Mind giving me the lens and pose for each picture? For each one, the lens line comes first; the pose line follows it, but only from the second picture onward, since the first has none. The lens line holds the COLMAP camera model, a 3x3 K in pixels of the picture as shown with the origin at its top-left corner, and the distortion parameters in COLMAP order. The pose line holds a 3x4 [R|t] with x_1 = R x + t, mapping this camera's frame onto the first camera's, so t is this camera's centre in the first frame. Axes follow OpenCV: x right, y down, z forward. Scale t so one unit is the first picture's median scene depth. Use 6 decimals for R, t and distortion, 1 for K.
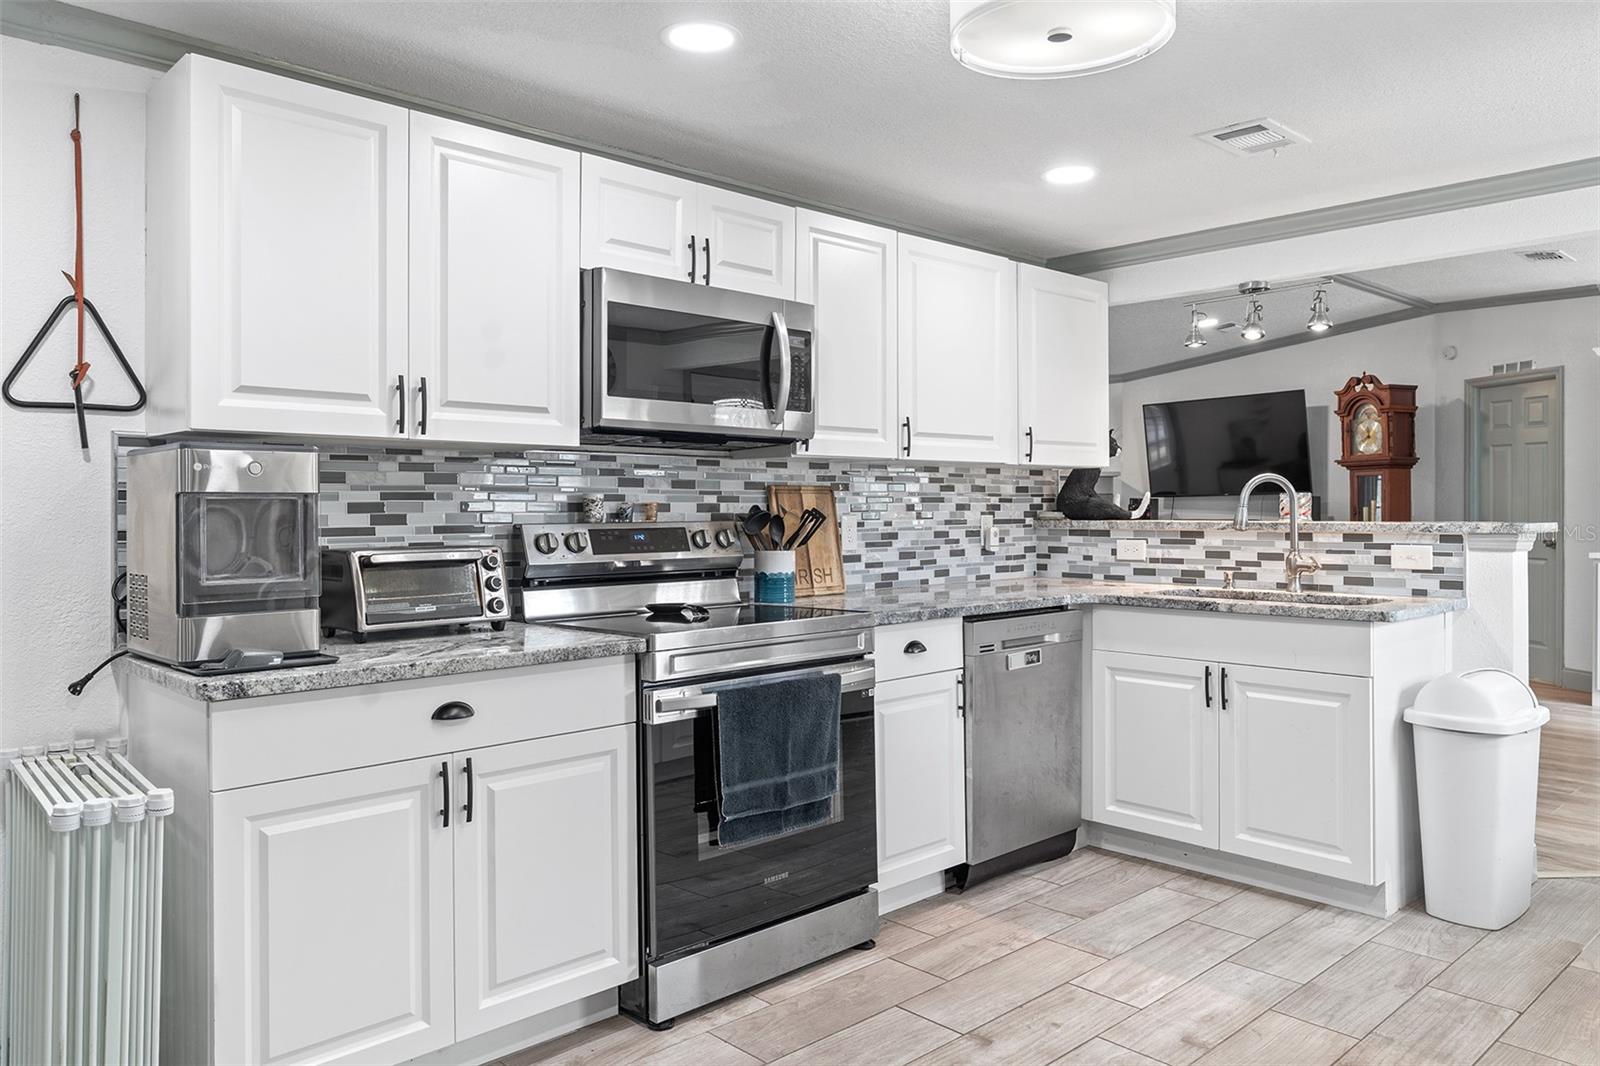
lens RADIAL K [[1107.0, 0, 810.2], [0, 1107.0, 500.1], [0, 0, 1]] dist [0.001623, 0.003181]
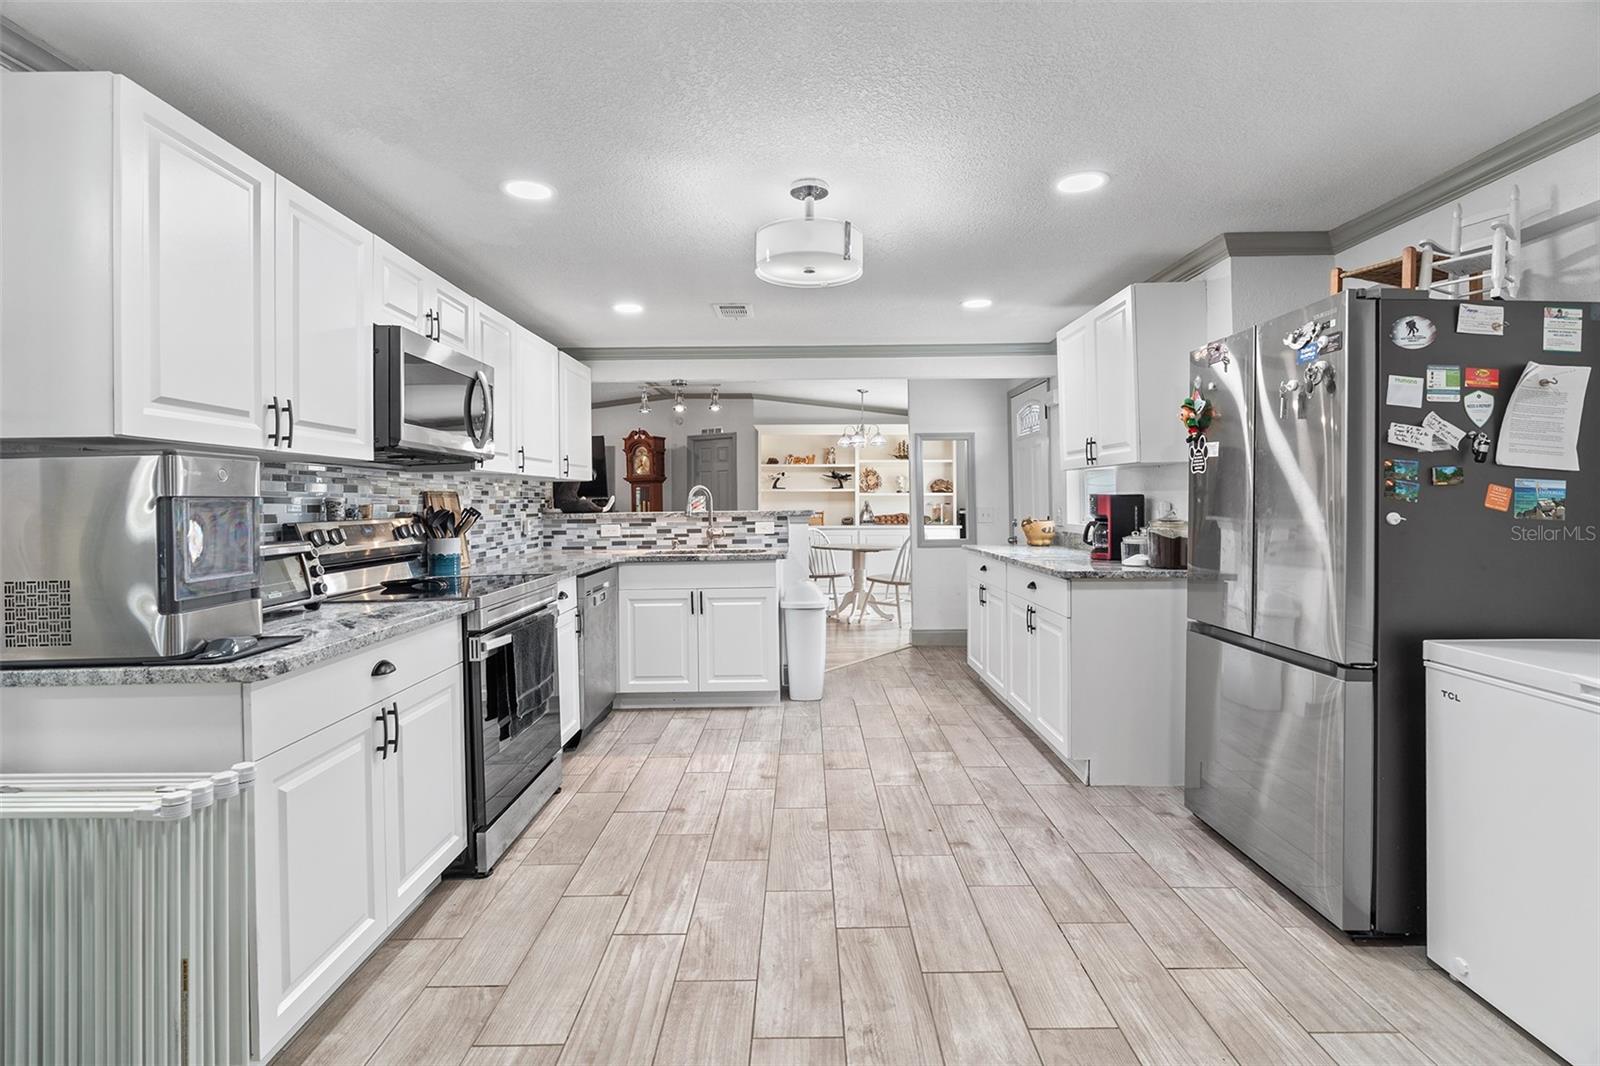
lens RADIAL K [[726.9, 0, 795.6], [0, 726.9, 491.7], [0, 0, 1]] dist [-0.007713, 0.001329]
pose [[0.692467, 0.001964, 0.721447, -0.397776], [0.008242, 0.999909, -0.010633, 0.000301], [-0.721402, 0.013309, 0.692388, 0.051948]]
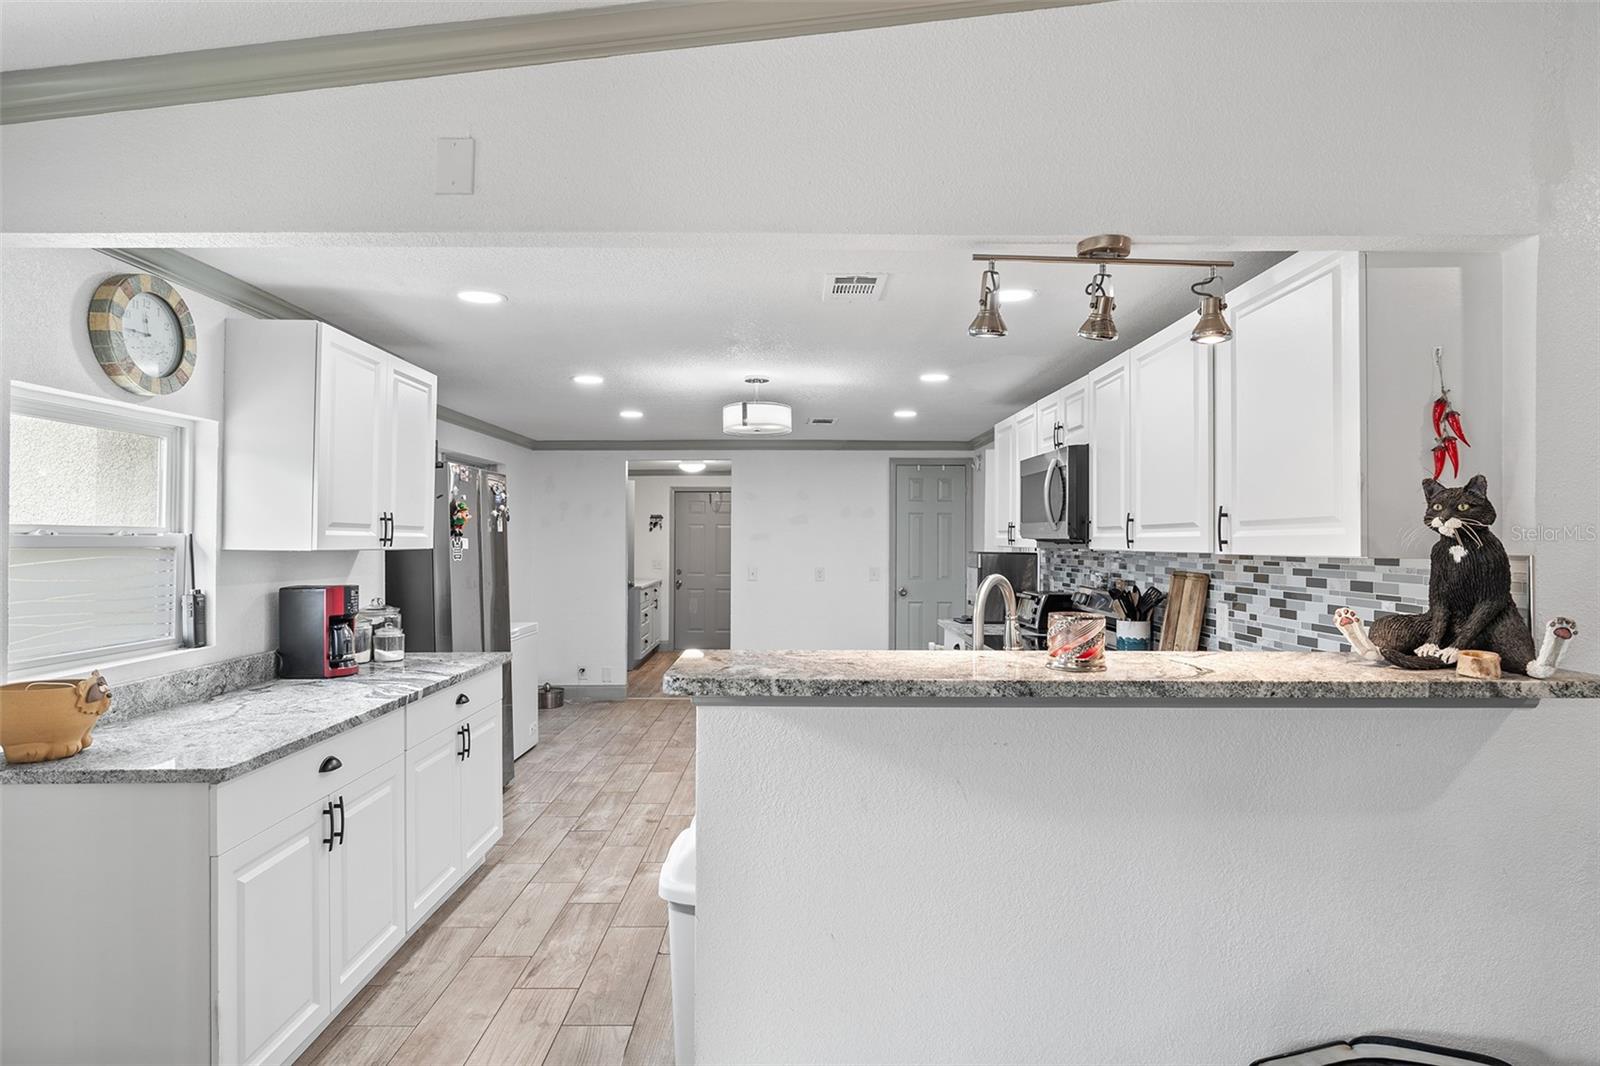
lens RADIAL K [[859.9, 0, 797.7], [0, 859.9, 546.1], [0, 0, 1]] dist [-0.007527, -0.001173]
pose [[-0.684005, 0.005044, -0.729460, 1.020558], [0.000900, 0.999981, 0.006071, -0.051187], [0.729477, 0.003496, -0.683997, 1.455345]]
